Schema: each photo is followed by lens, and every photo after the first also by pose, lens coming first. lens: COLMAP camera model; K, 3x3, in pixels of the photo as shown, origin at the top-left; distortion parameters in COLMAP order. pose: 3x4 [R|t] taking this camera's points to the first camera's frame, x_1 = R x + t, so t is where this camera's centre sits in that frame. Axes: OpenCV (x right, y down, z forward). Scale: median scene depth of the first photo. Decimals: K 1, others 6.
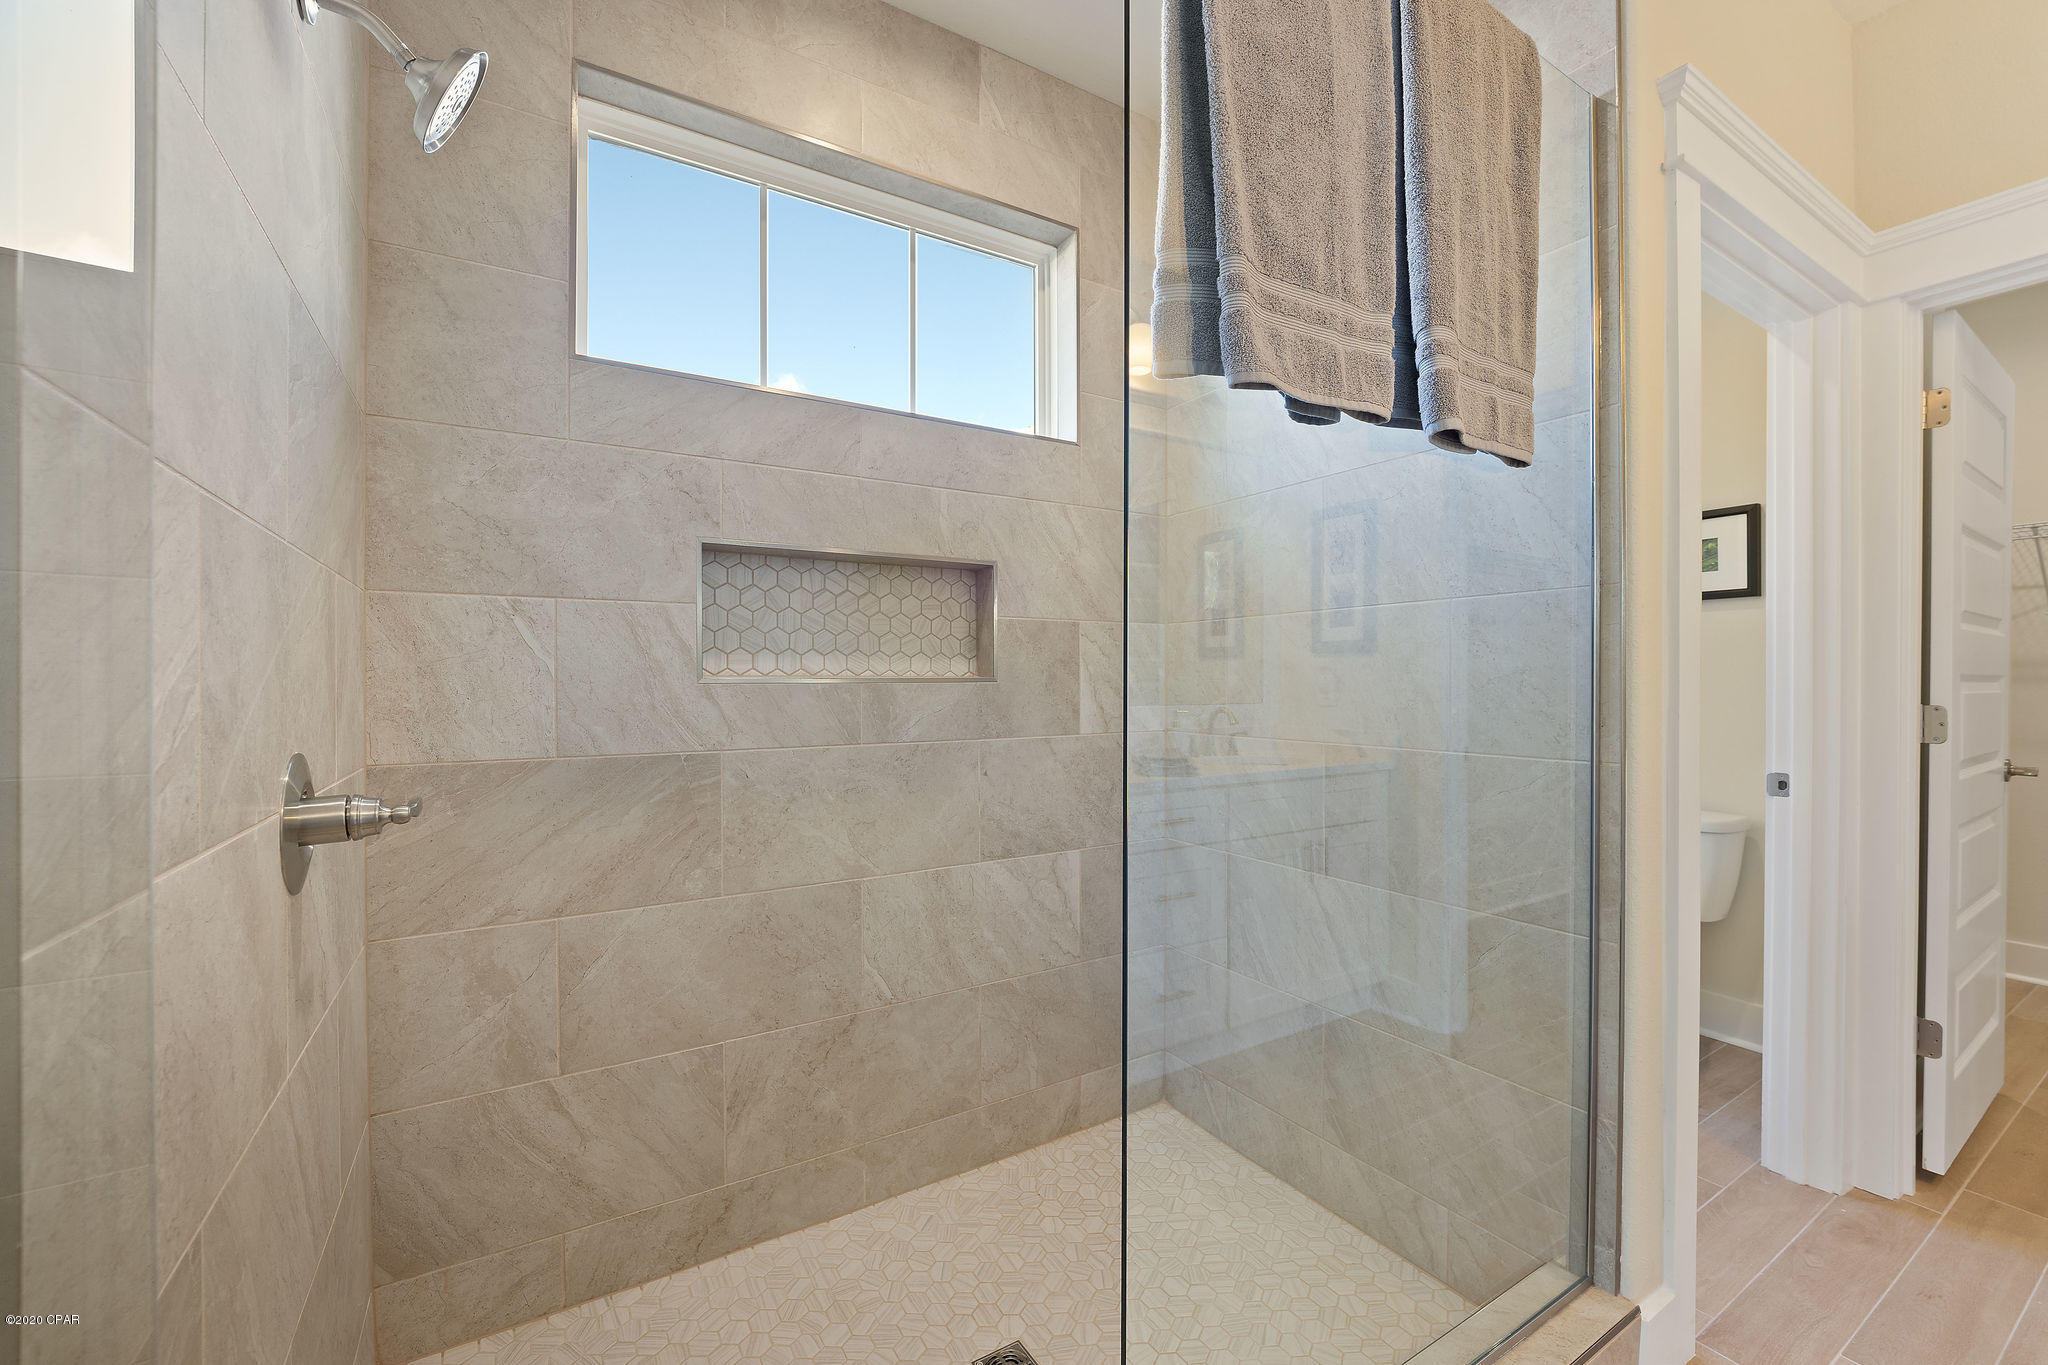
lens RADIAL K [[833.7, 0, 1023.9], [0, 833.7, 692.4], [0, 0, 1]] dist [-0.030483, 0.000004]
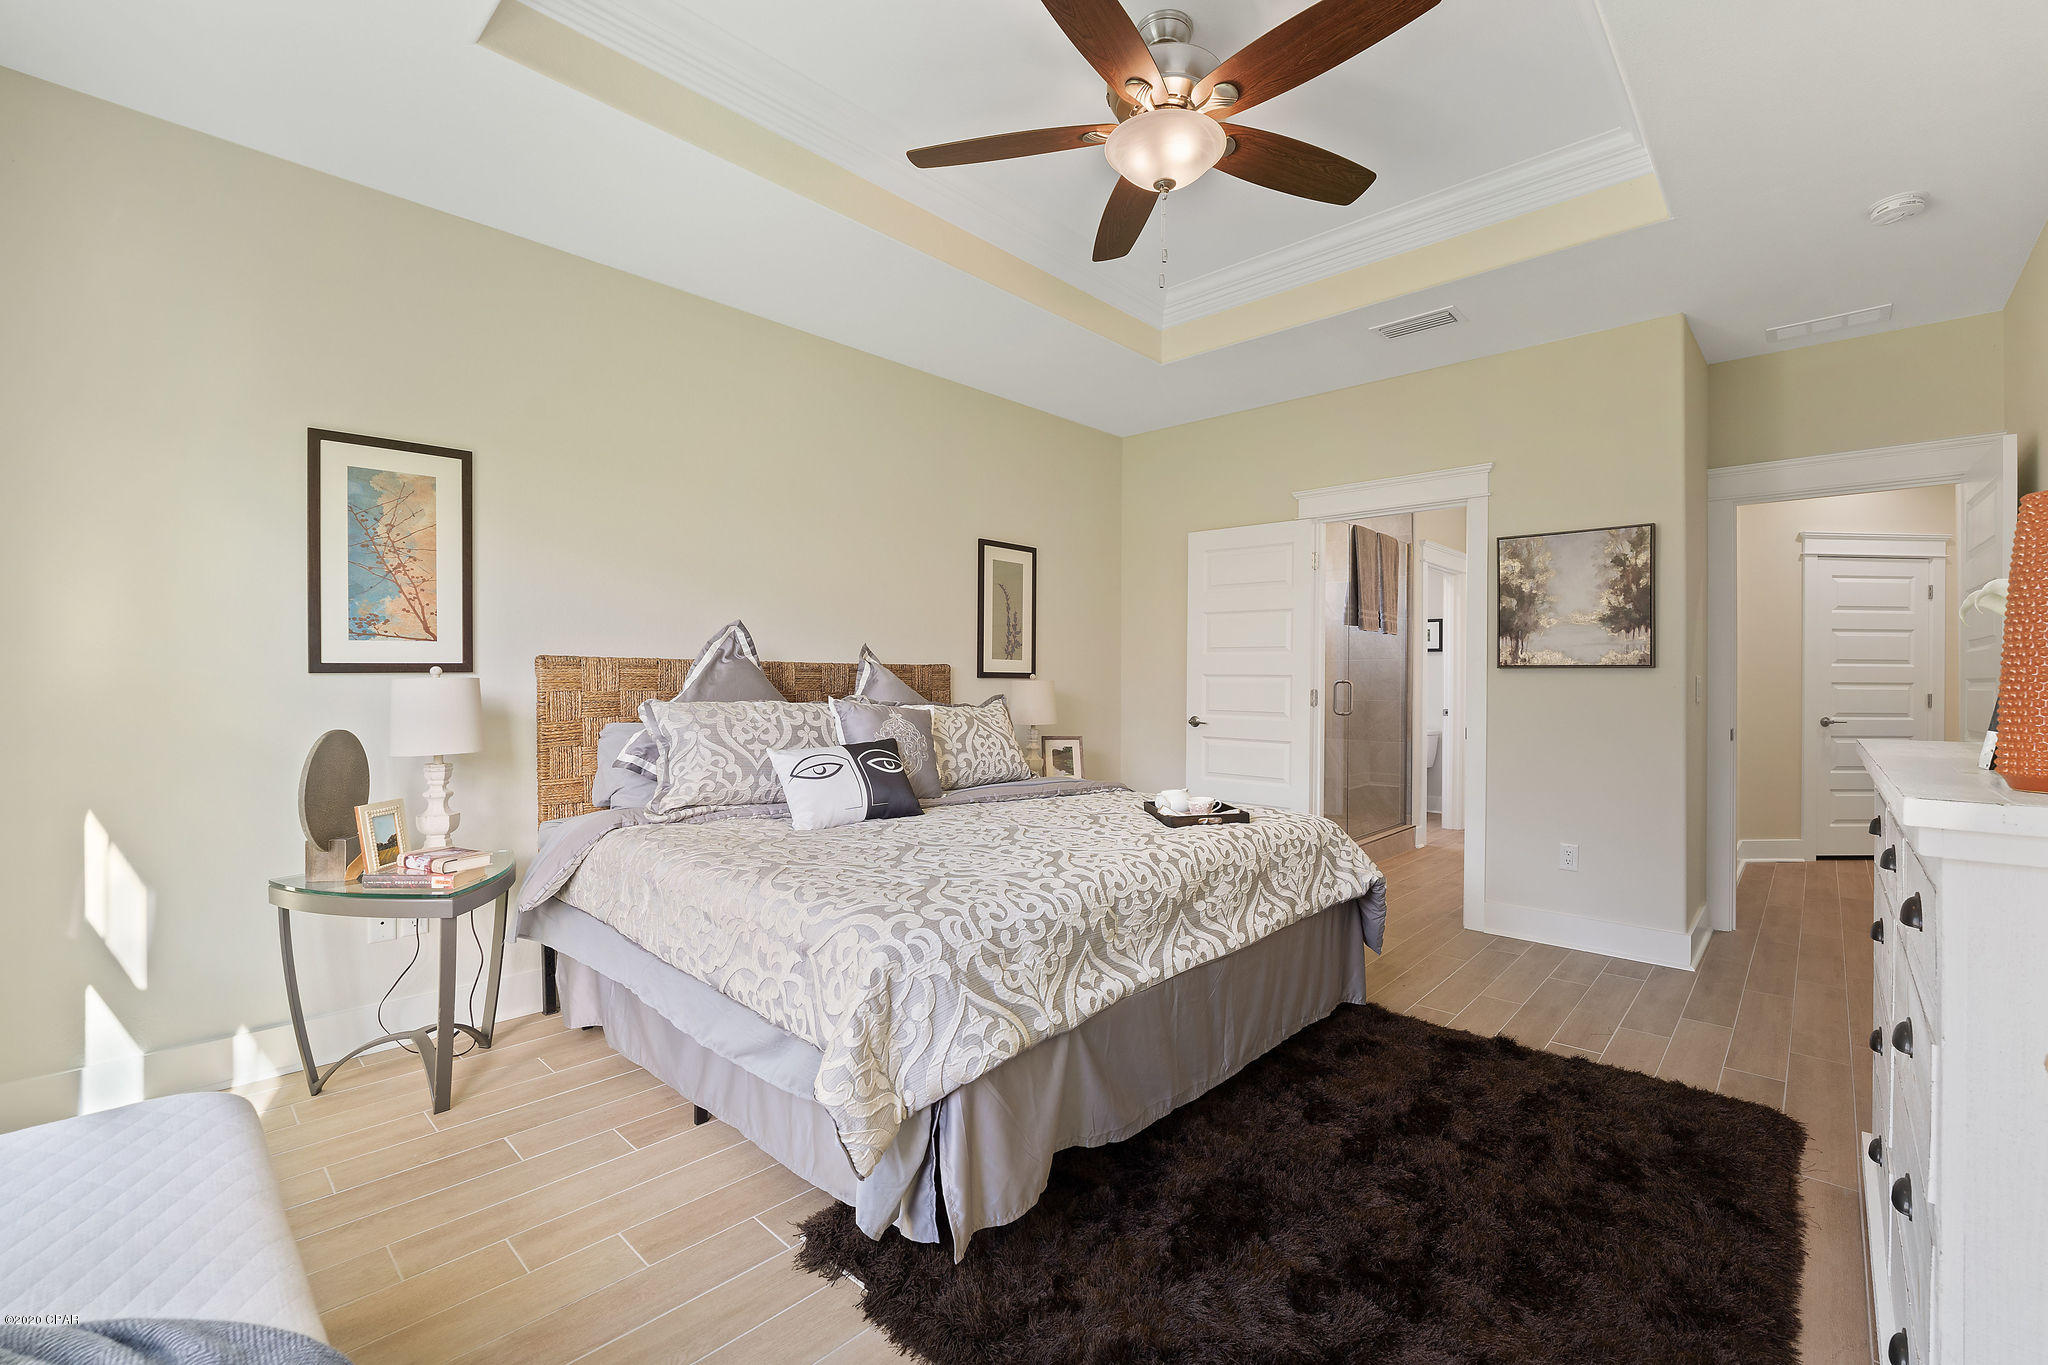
lens RADIAL K [[903.1, 0, 1024.0], [0, 903.1, 682.5], [0, 0, 1]] dist [0.000319, -0.000005]
pose [[0.959445, 0.005844, 0.281835, -2.446739], [-0.002778, 0.999933, -0.011277, 0.050257], [-0.281882, 0.010037, 0.959397, -2.850576]]
